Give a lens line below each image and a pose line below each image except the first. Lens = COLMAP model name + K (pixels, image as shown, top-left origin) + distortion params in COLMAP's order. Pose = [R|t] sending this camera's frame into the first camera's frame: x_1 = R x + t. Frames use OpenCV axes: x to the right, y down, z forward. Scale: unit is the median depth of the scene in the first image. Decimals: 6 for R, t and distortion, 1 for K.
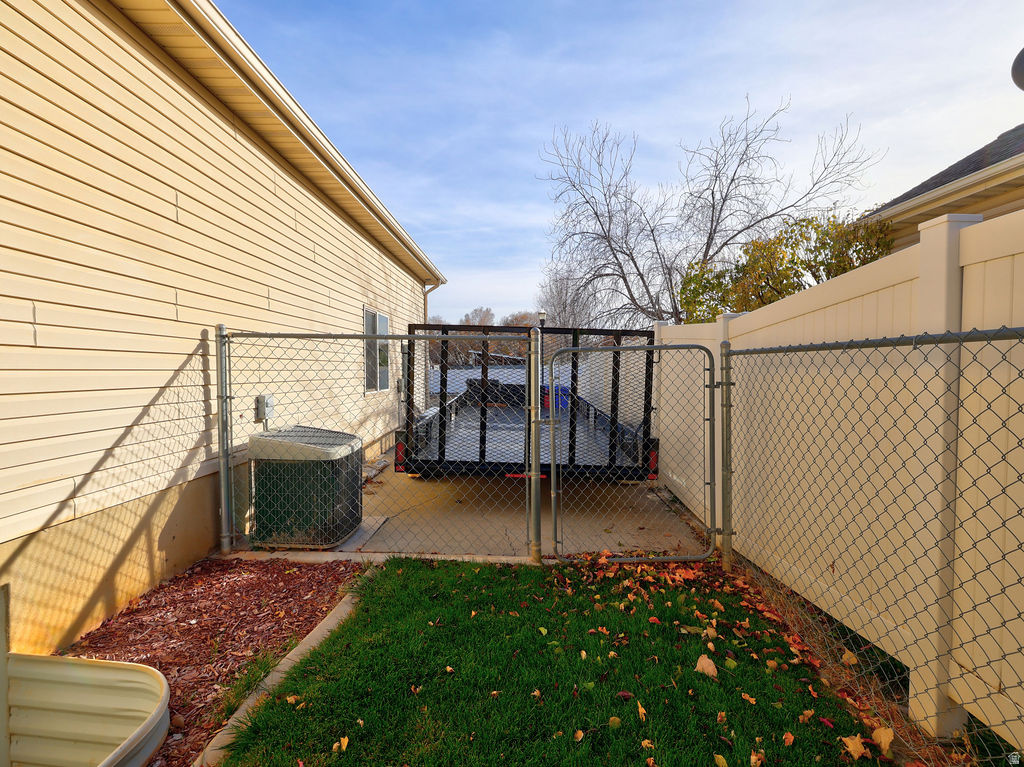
lens RADIAL K [[496.0, 0, 512.0], [0, 496.0, 383.5], [0, 0, 1]] dist [0.017262, 0.000847]
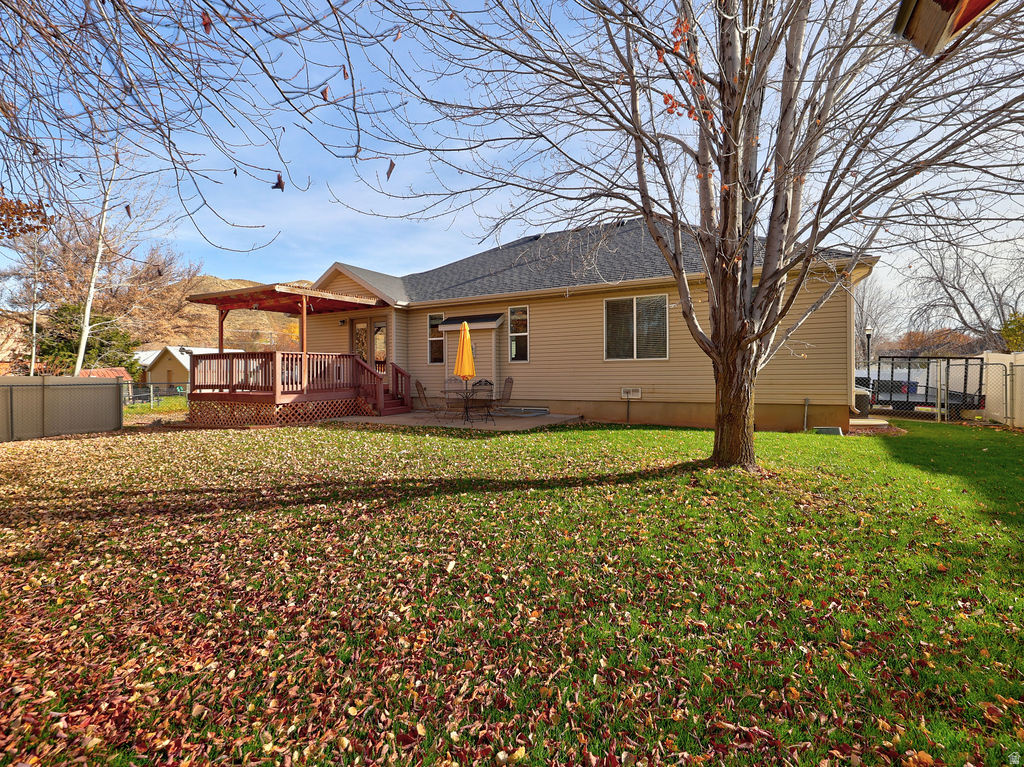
lens RADIAL K [[496.0, 0, 512.0], [0, 496.0, 383.5], [0, 0, 1]] dist [0.017262, 0.000847]
pose [[0.888781, 0.003766, -0.458316, -0.253901], [-0.009150, 0.999913, -0.009527, 0.030768], [0.458240, 0.012661, 0.888738, -0.897467]]
